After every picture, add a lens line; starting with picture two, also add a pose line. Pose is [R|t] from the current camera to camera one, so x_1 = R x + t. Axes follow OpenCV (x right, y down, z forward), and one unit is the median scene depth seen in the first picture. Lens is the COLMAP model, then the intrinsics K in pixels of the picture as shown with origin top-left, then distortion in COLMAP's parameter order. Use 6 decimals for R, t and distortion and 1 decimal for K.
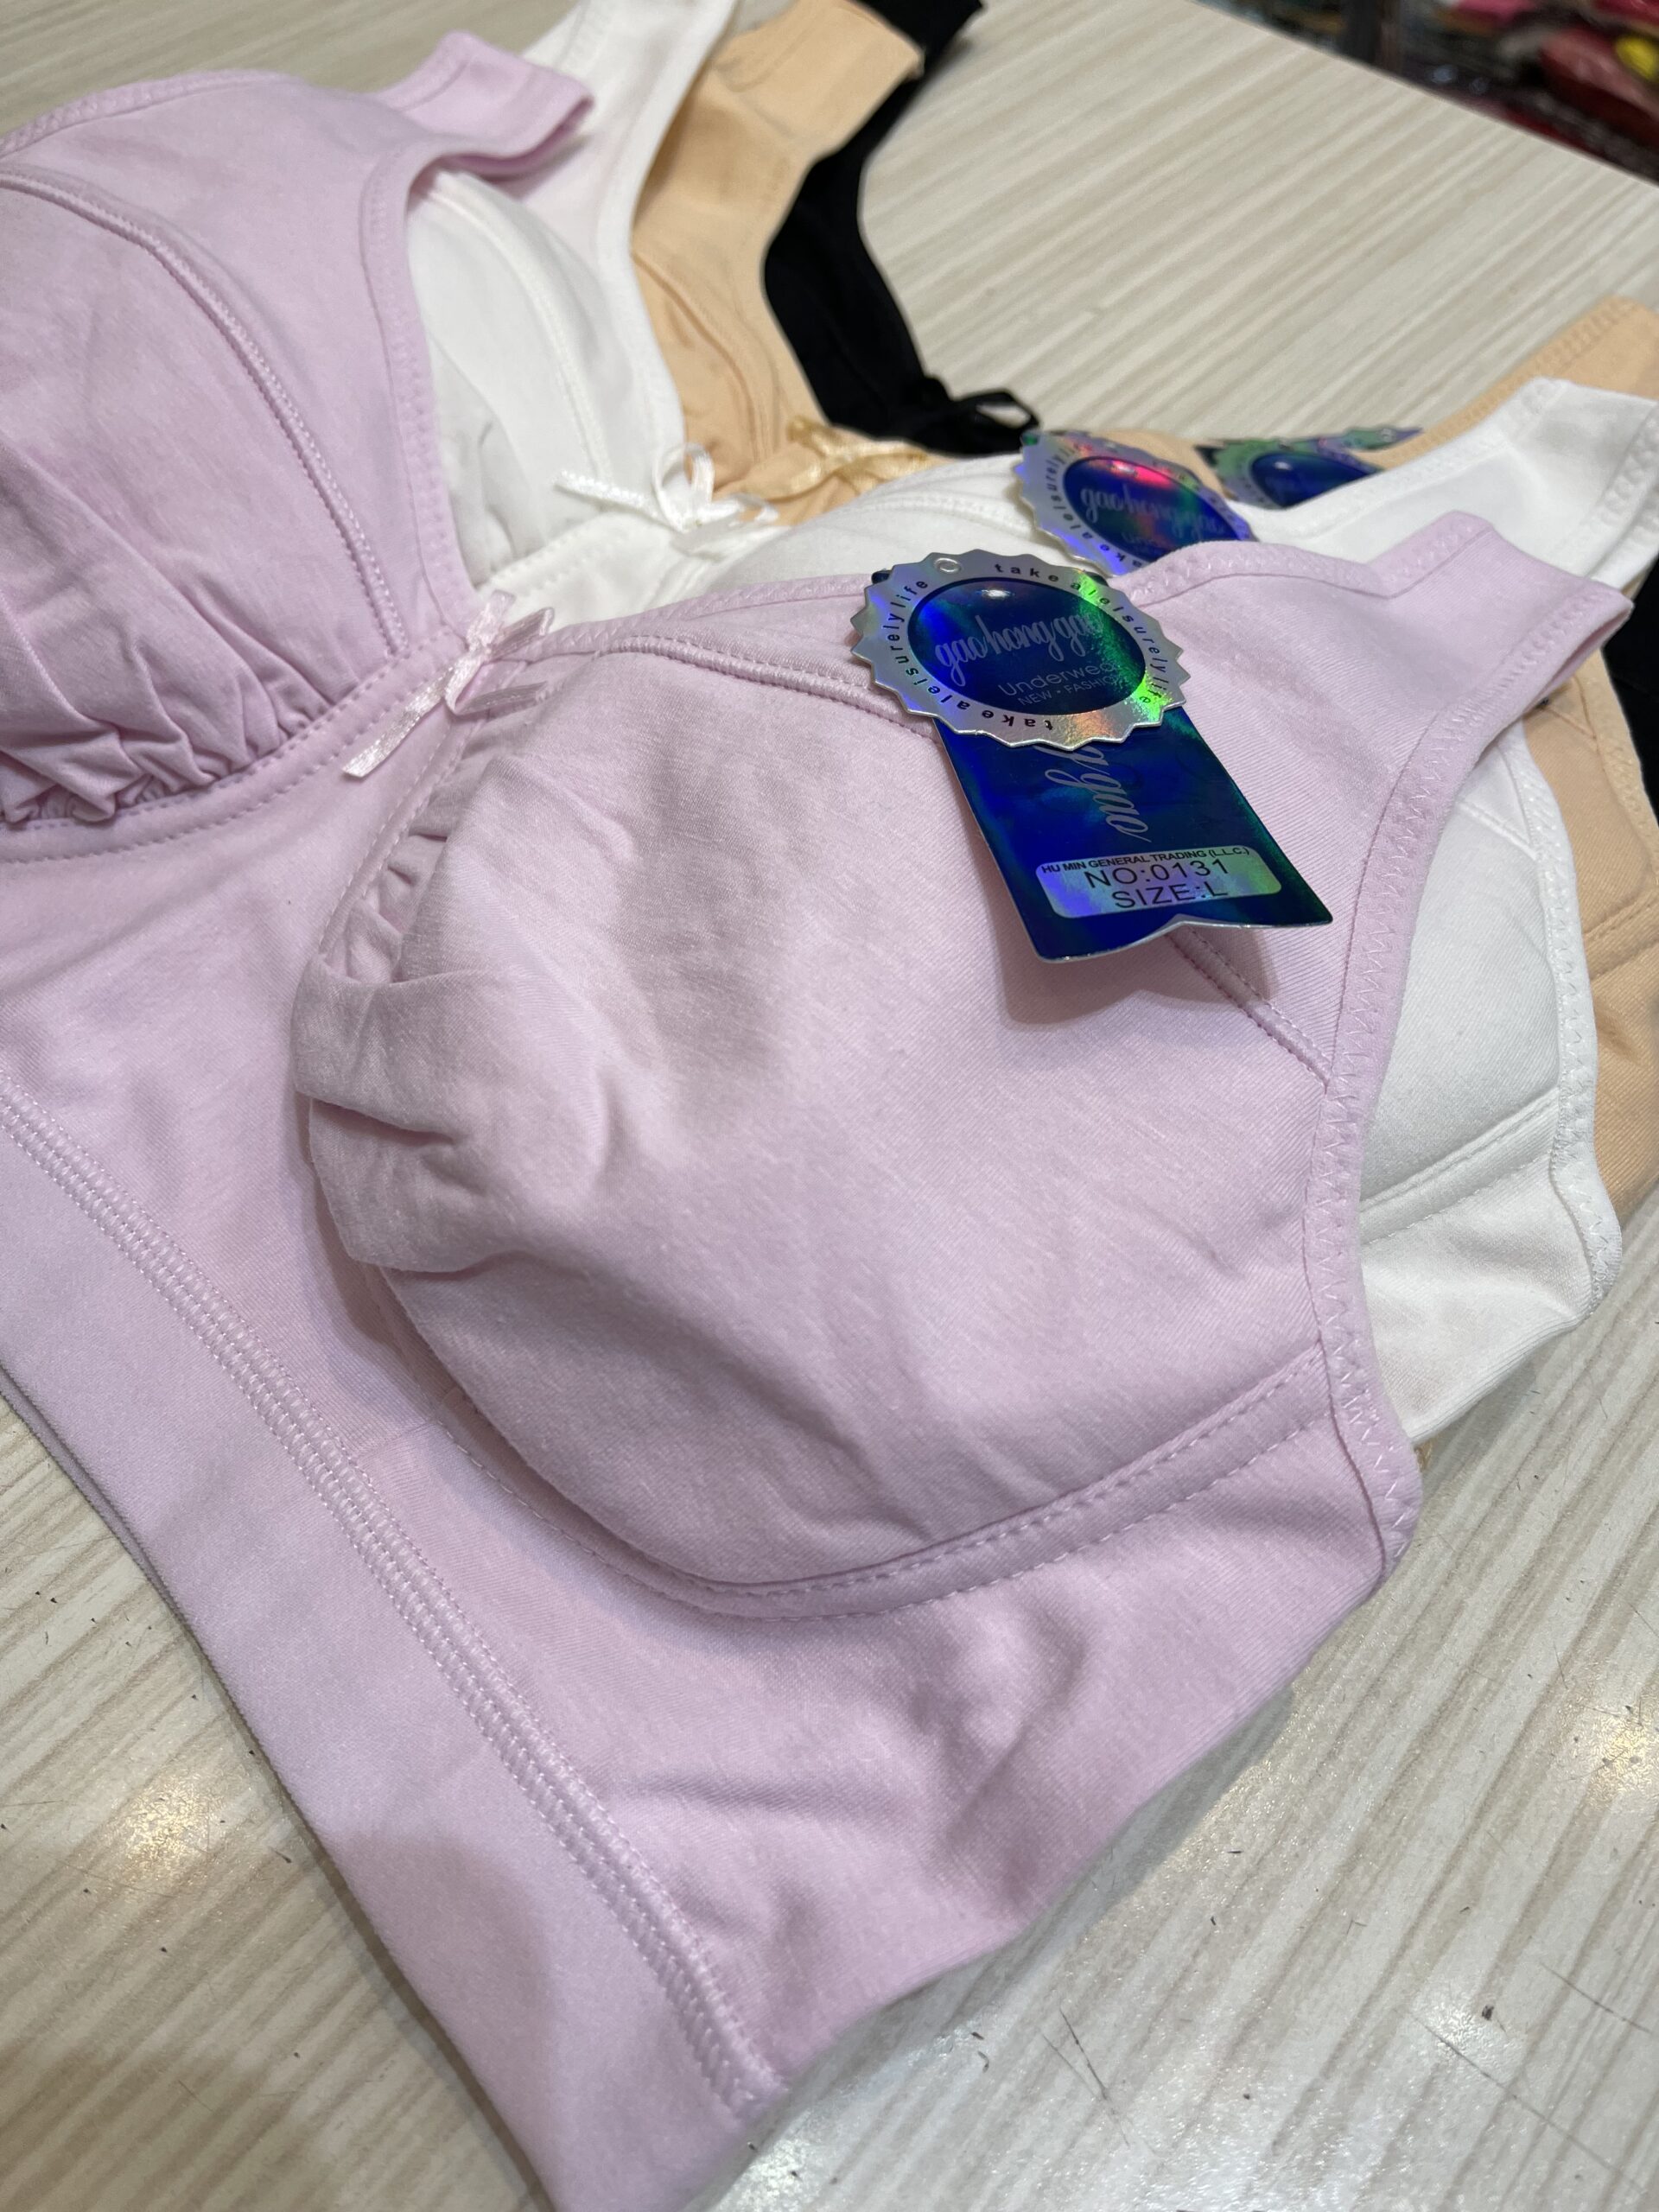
lens RADIAL K [[1602.5, 0, 836.9], [0, 1602.5, 1248.1], [0, 0, 1]] dist [-0.002176, -0.003270]
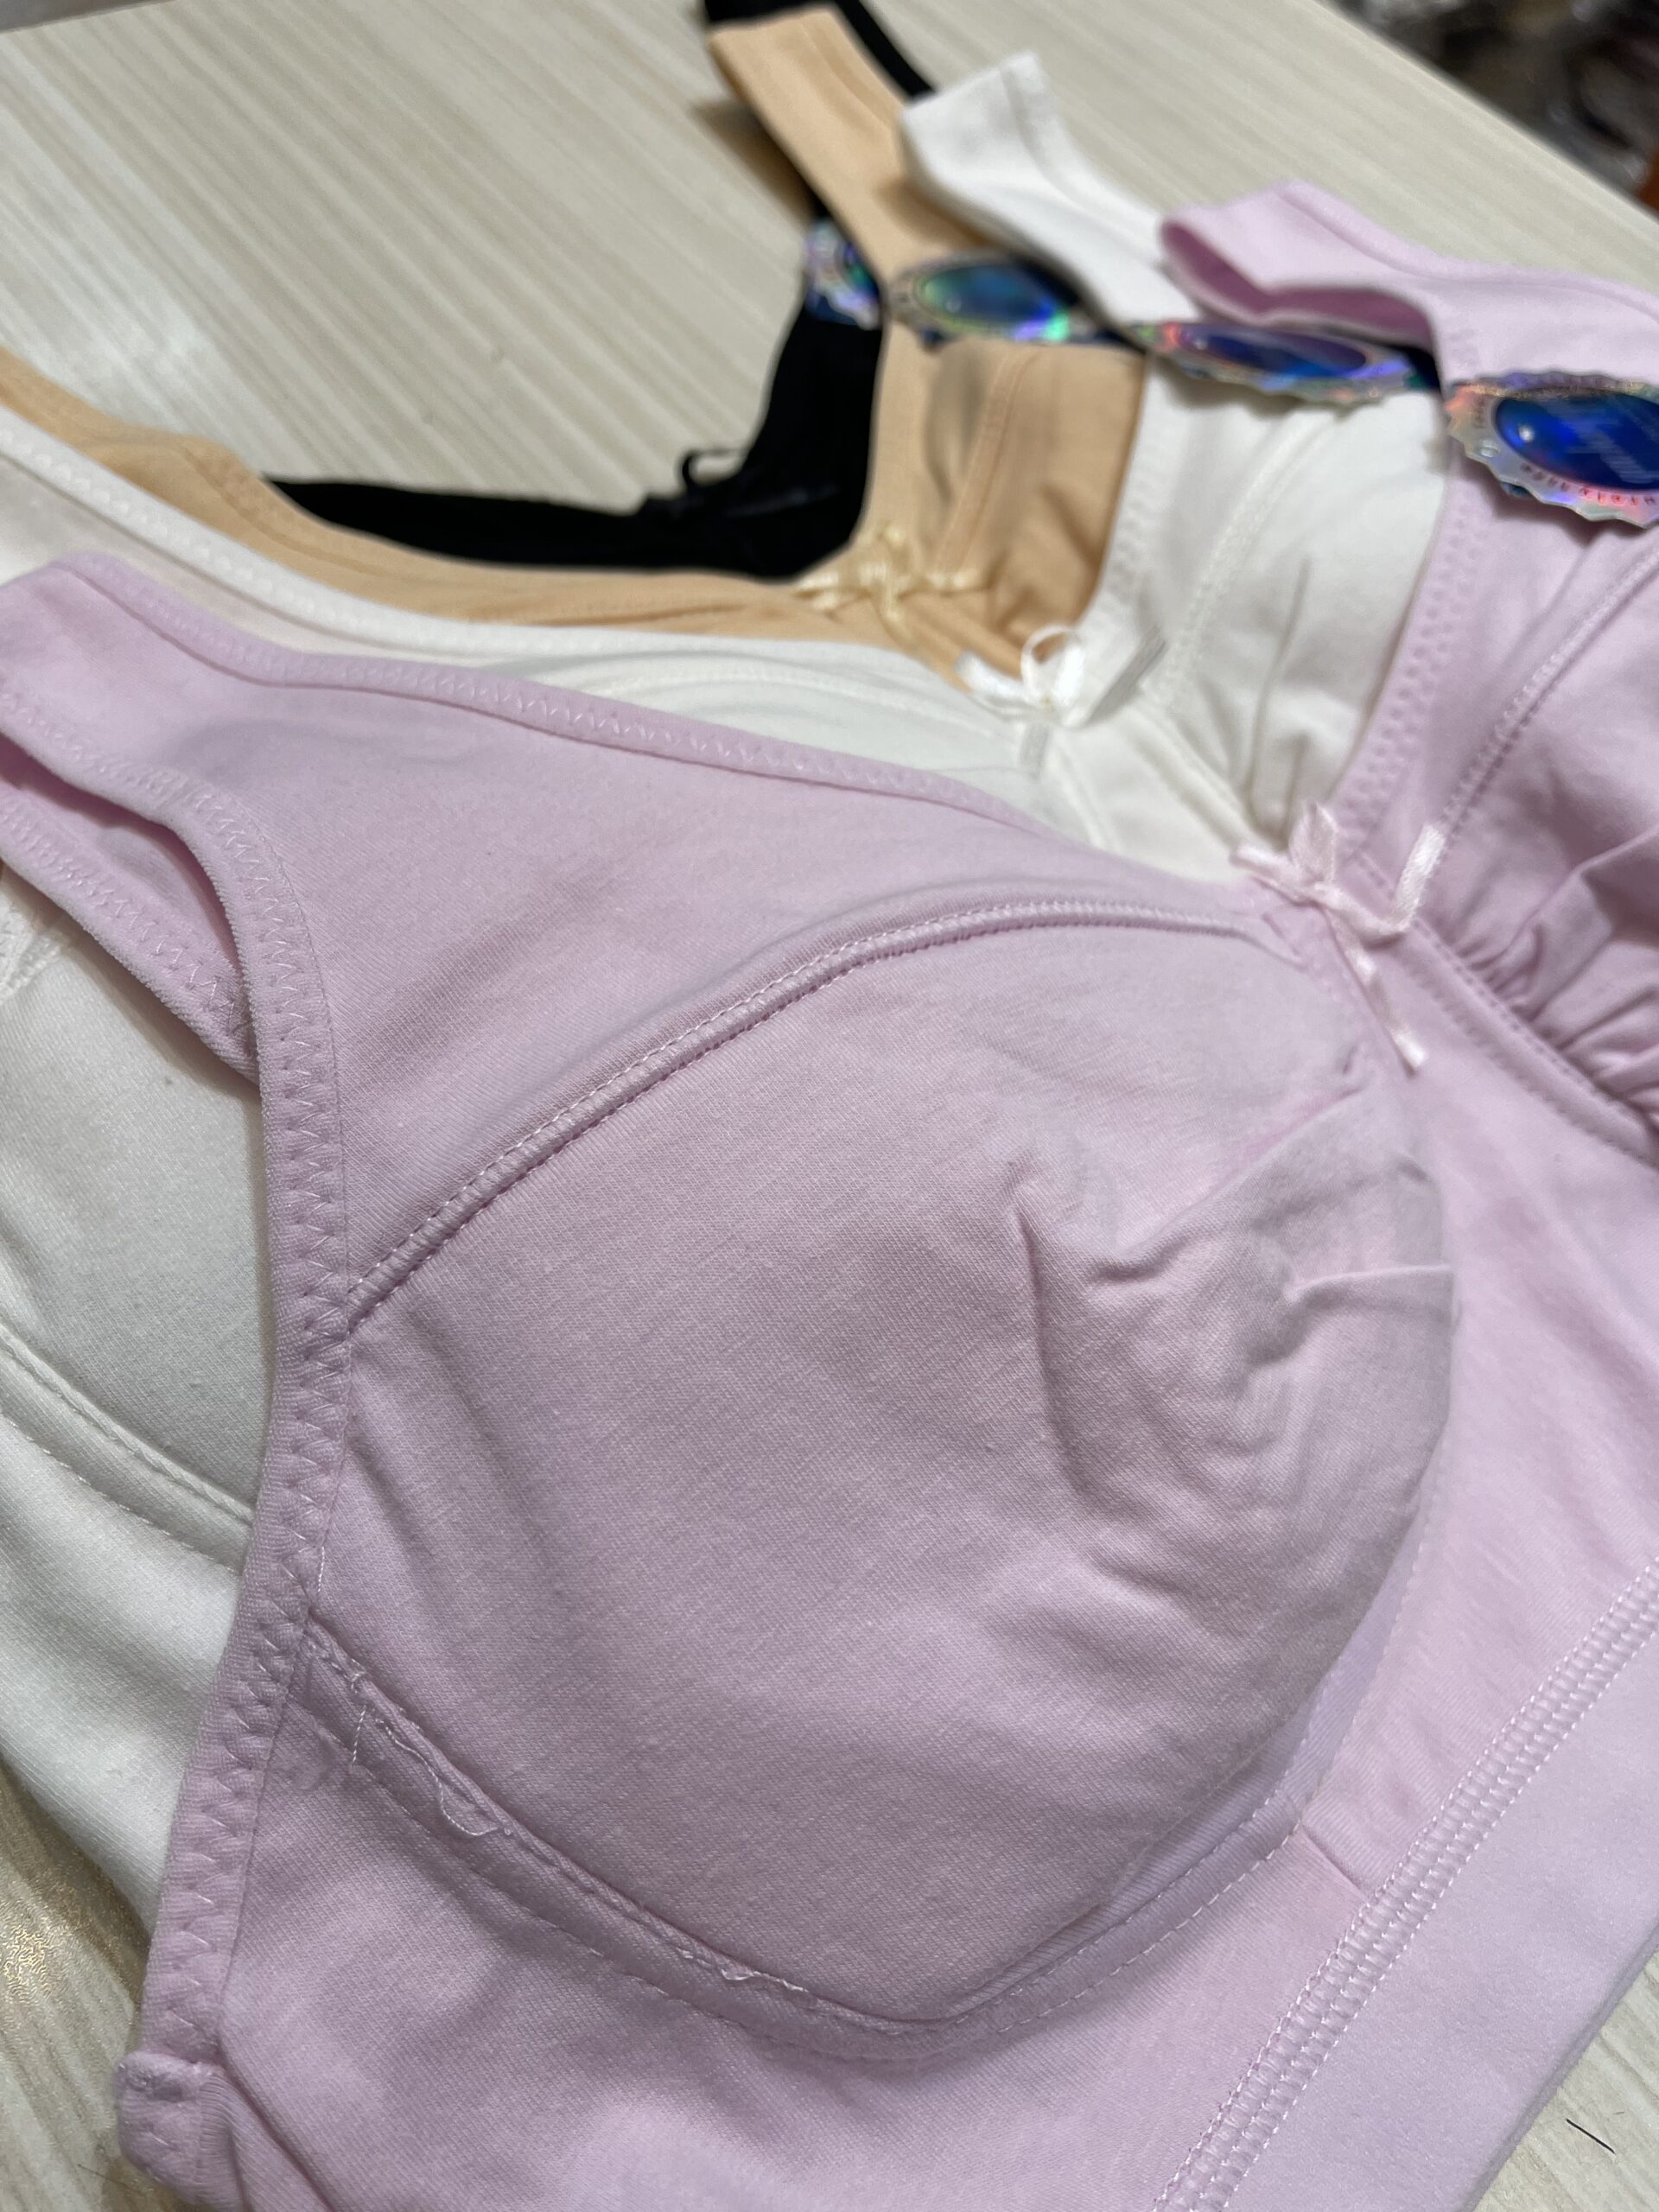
lens RADIAL K [[1601.4, 0, 833.7], [0, 1601.4, 1188.5], [0, 0, 1]] dist [-0.030030, -0.000500]
pose [[0.208088, -0.853096, 0.478464, -1.057274], [0.768990, 0.444983, 0.458960, -1.137989], [-0.604445, 0.272430, 0.748618, 0.666459]]
